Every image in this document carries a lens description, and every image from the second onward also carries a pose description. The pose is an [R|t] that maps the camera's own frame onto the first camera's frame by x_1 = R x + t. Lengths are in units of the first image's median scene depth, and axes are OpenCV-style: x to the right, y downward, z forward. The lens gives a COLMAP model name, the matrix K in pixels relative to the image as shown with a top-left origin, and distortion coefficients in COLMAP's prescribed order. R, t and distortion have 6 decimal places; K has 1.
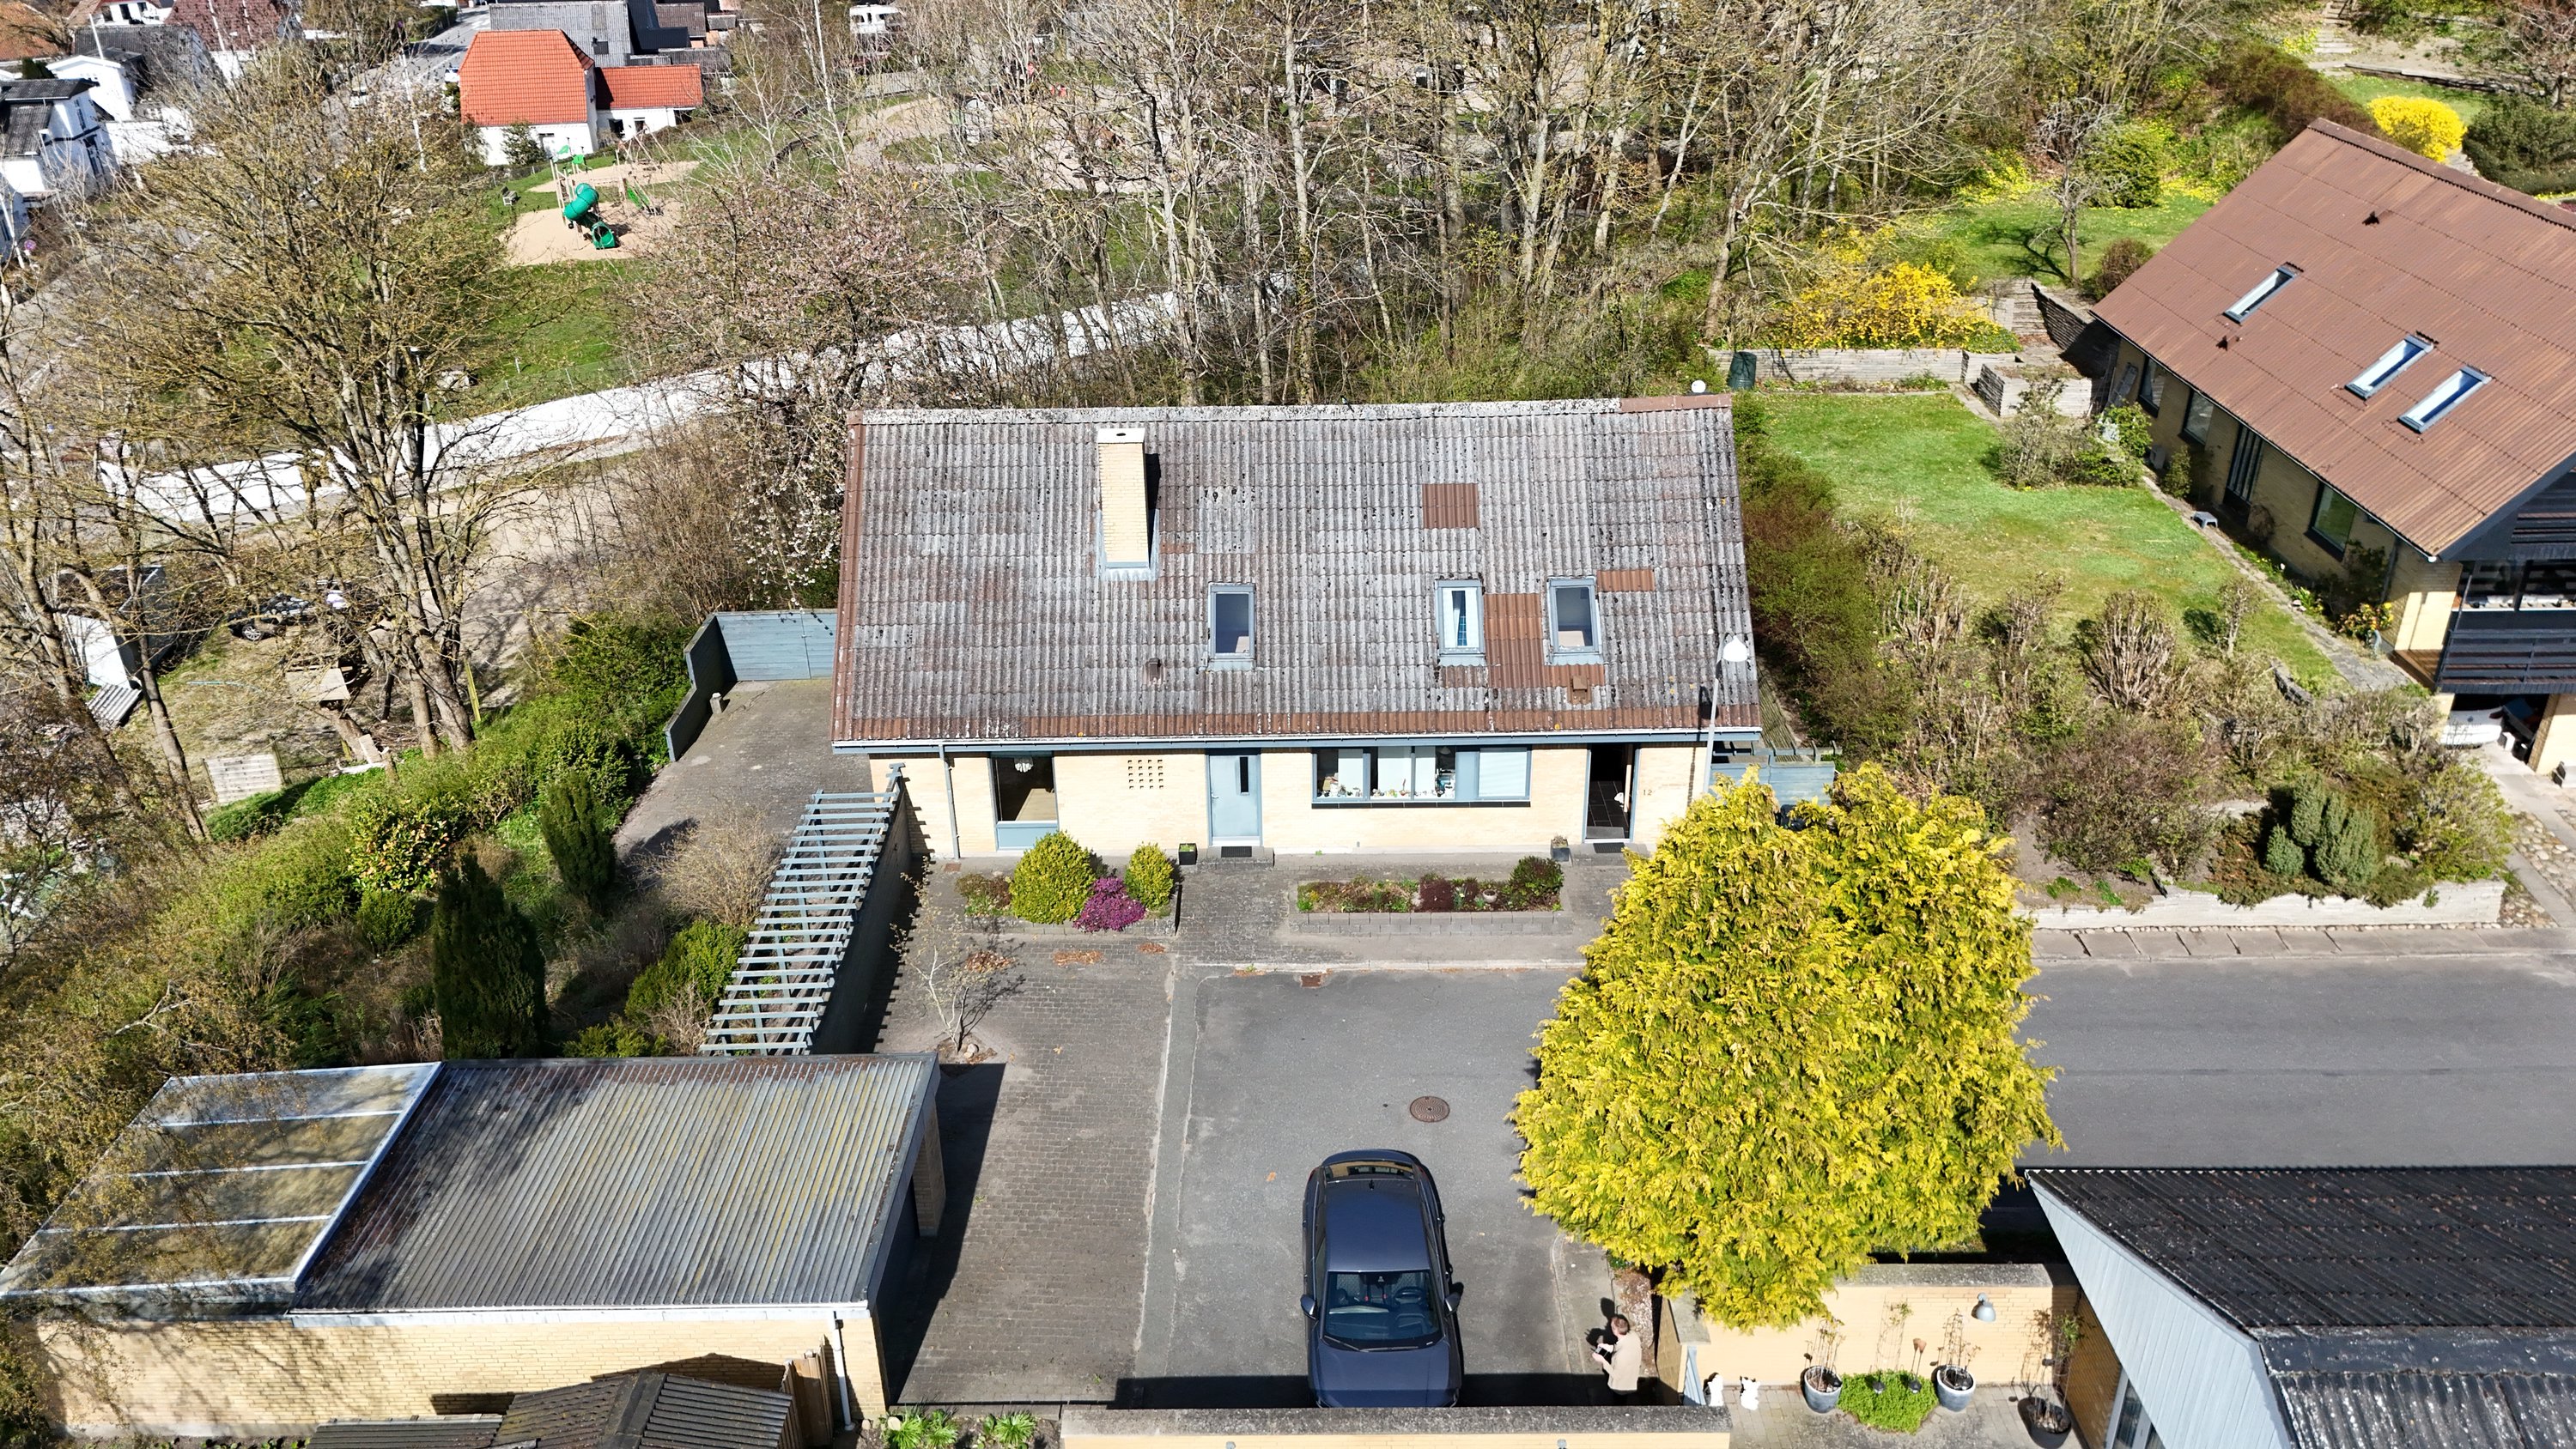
lens RADIAL K [[1889.9, 0, 1283.1], [0, 1889.9, 730.8], [0, 0, 1]] dist [0.093017, -0.094670]
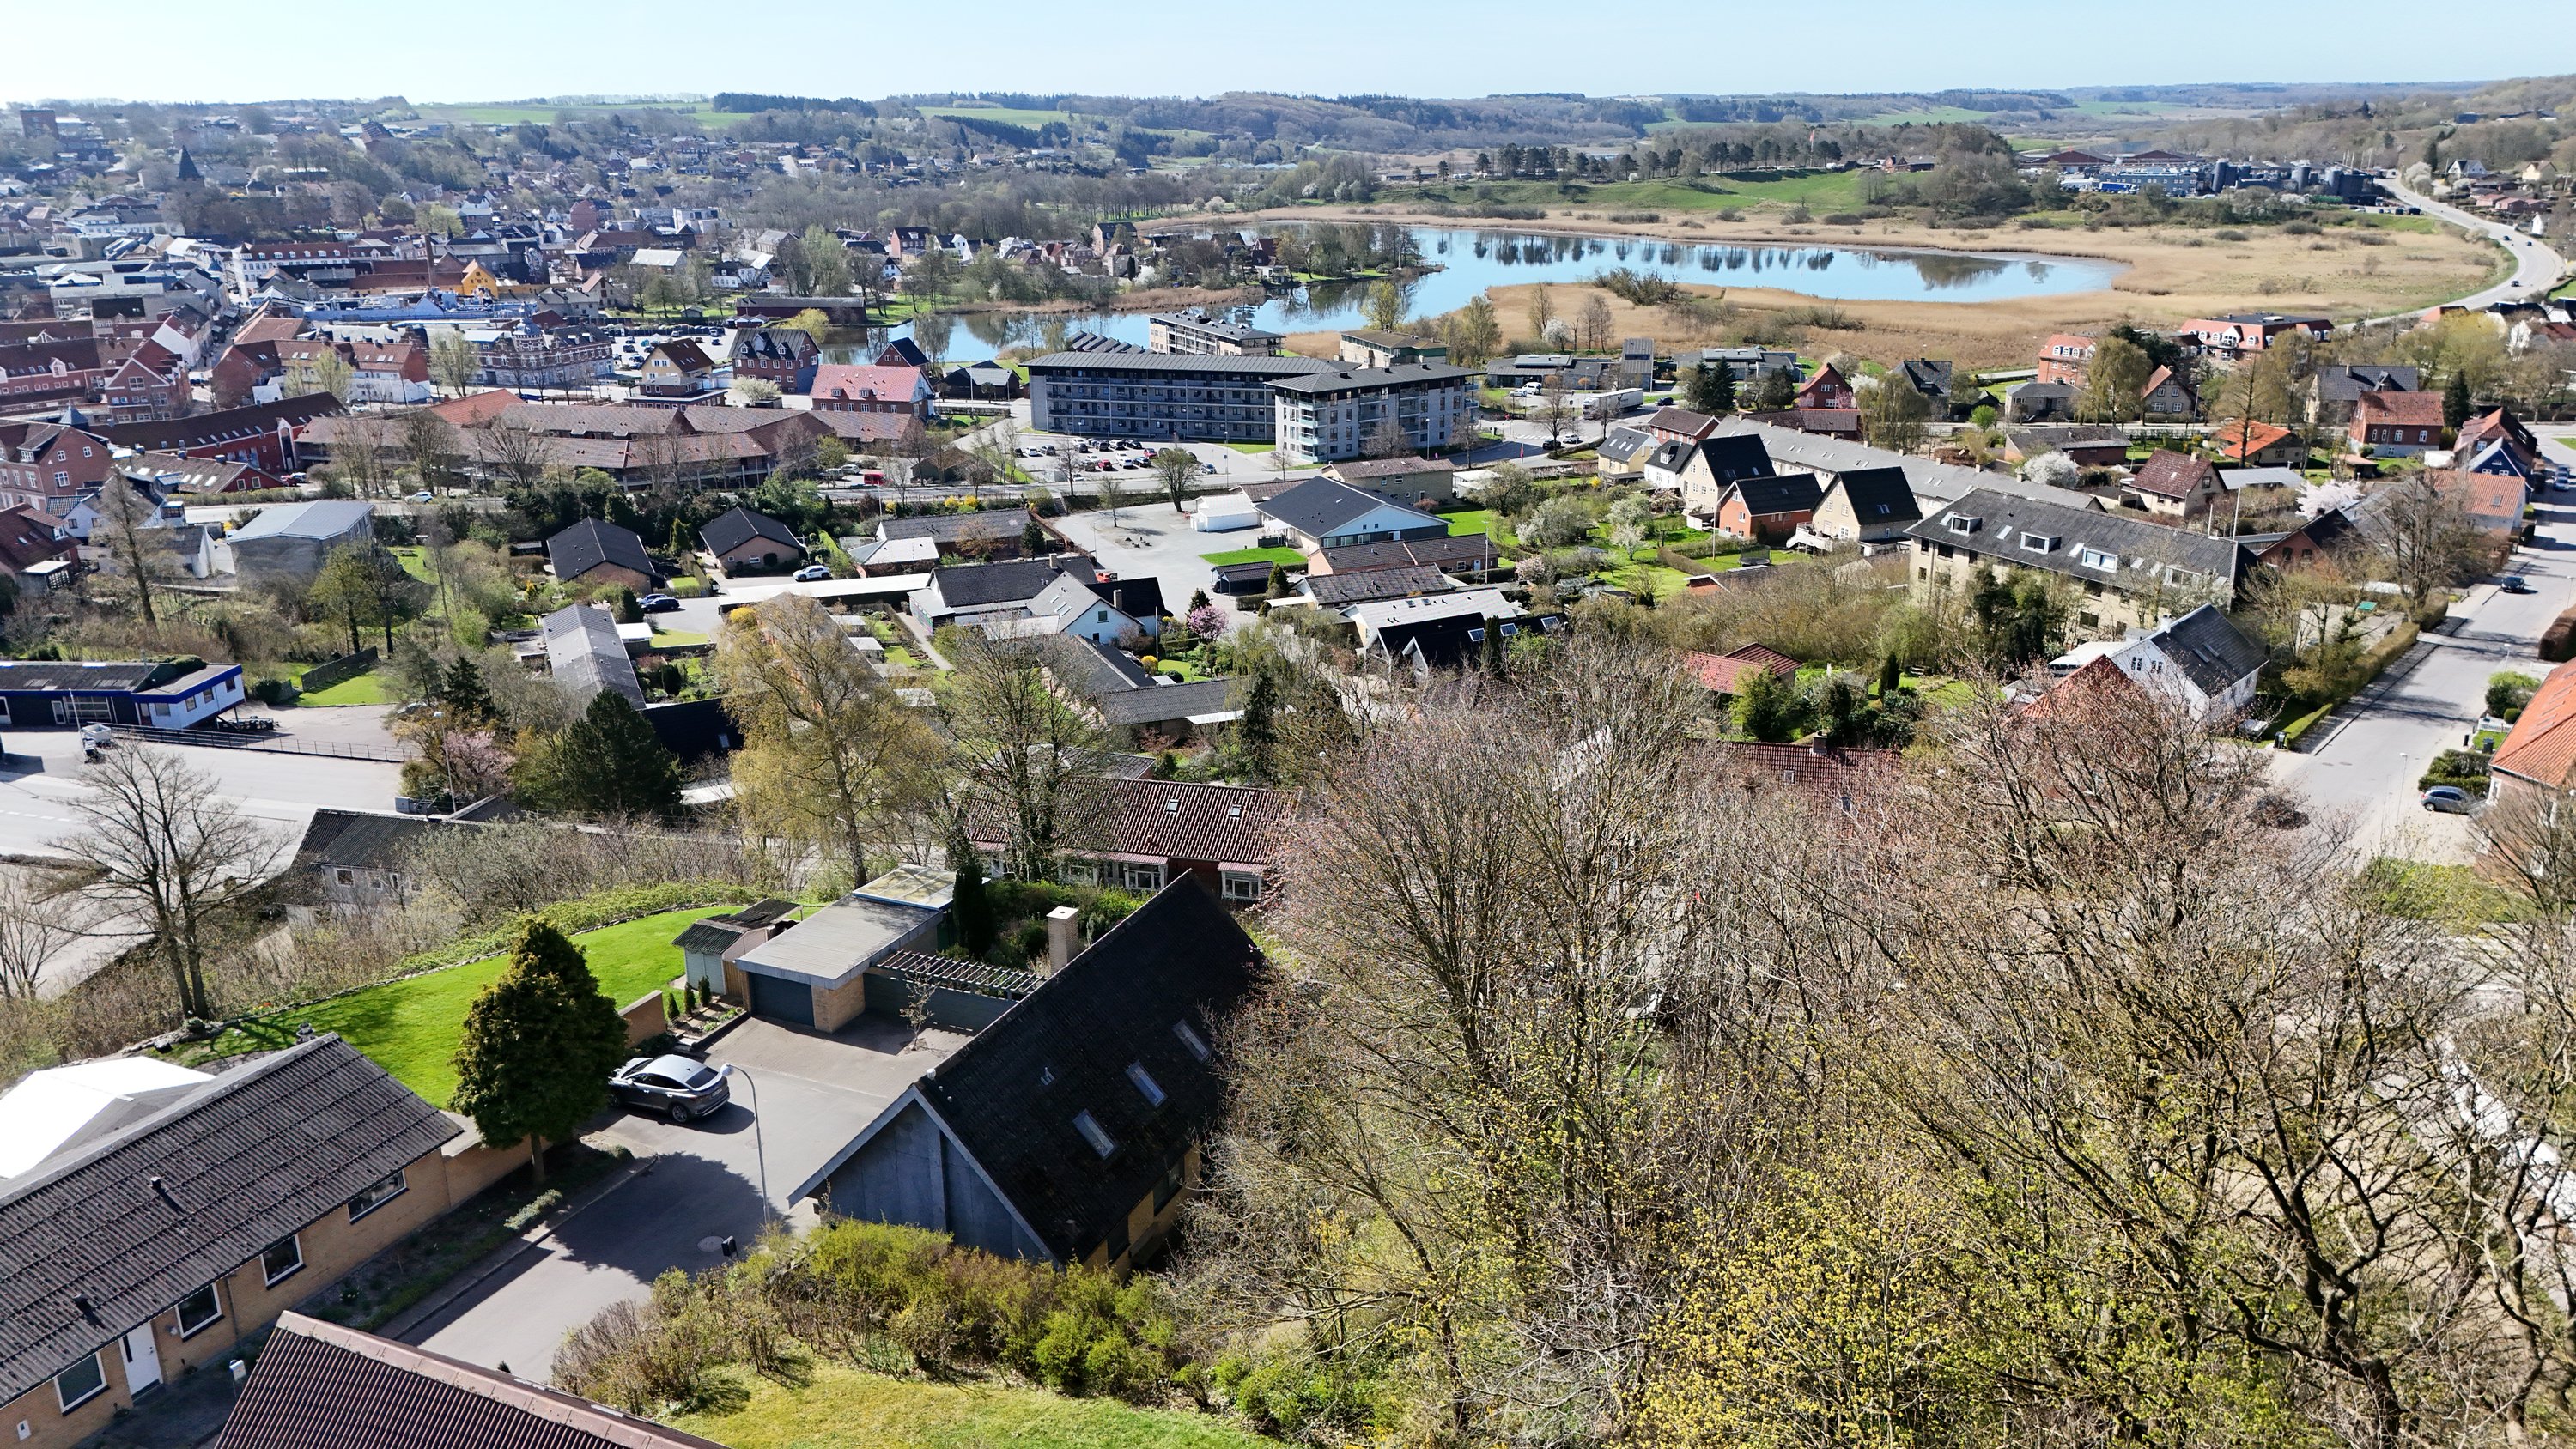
lens RADIAL K [[1873.7, 0, 1274.9], [0, 1873.7, 721.2], [0, 0, 1]] dist [0.111204, -0.136162]
pose [[-0.405791, 0.296085, -0.864678, 1.316000], [-0.412141, 0.785142, 0.462267, -1.197356], [0.815765, 0.543953, -0.196575, 1.386280]]
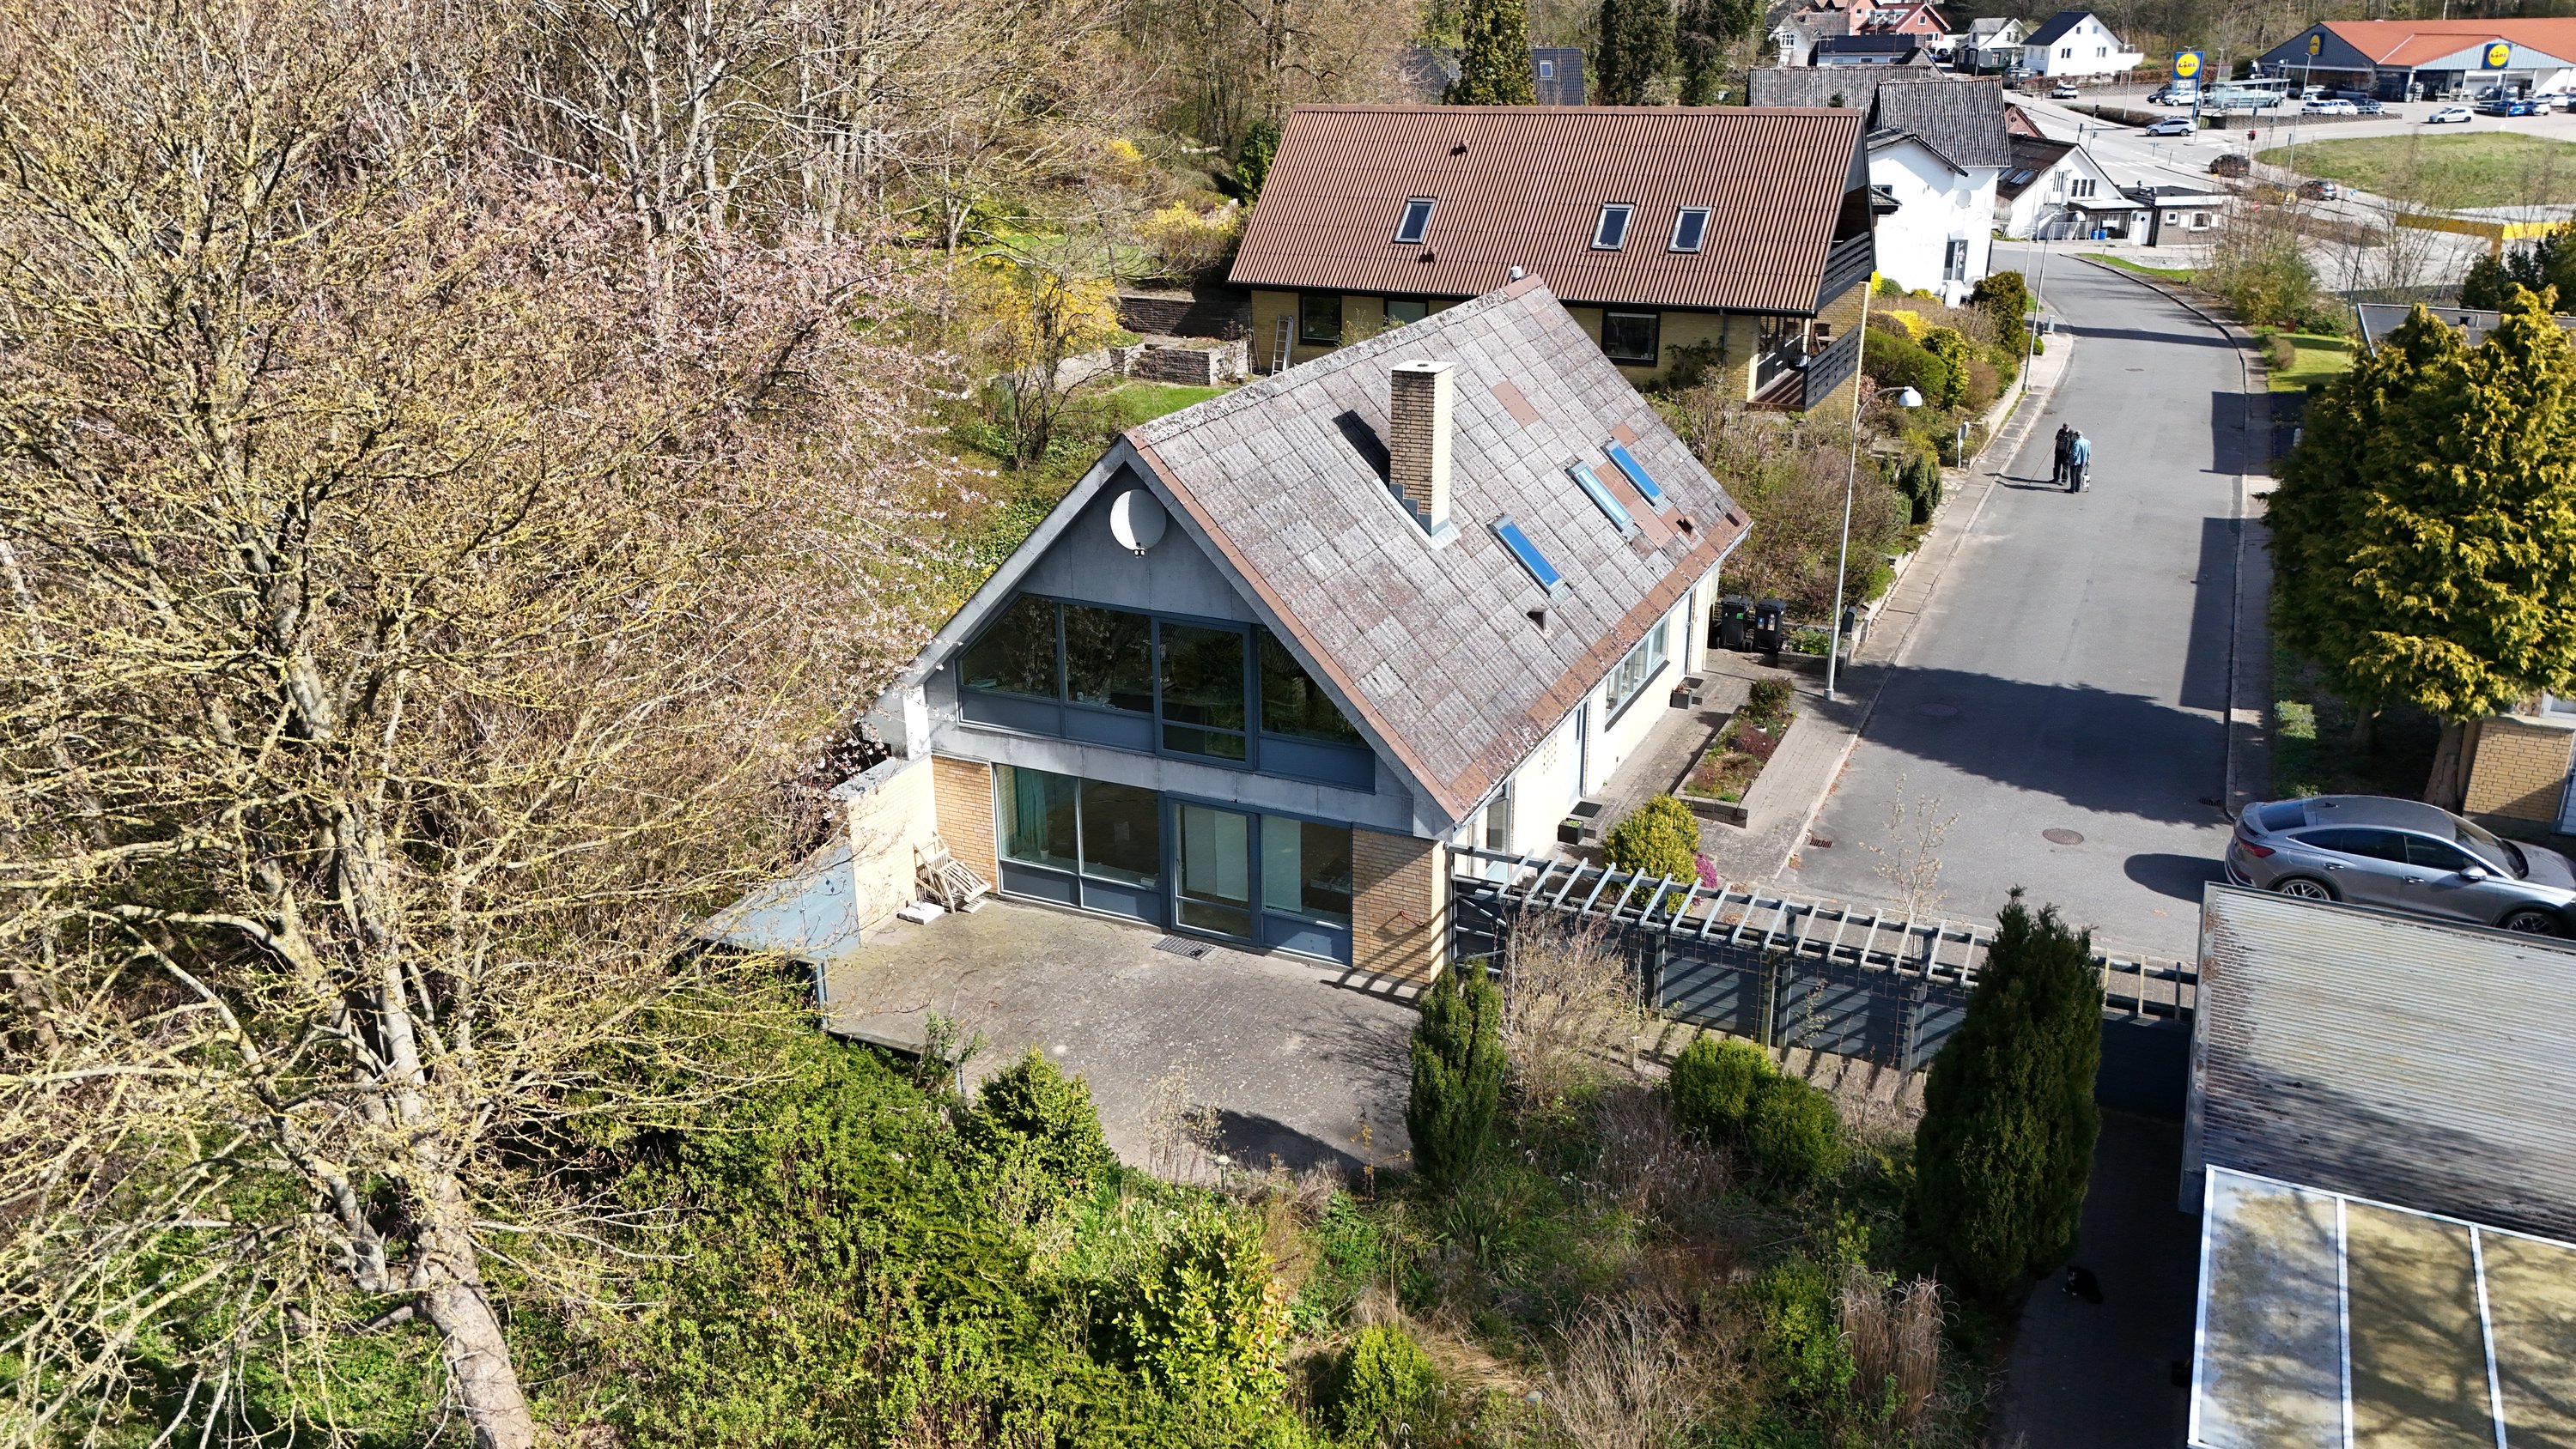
lens RADIAL K [[1889.9, 0, 1283.1], [0, 1889.9, 730.8], [0, 0, 1]] dist [0.093017, -0.094670]
pose [[0.428584, -0.307691, 0.849496, -0.829379], [0.419492, 0.900506, 0.114527, -0.130035], [-0.800214, 0.307272, 0.515016, 0.658712]]
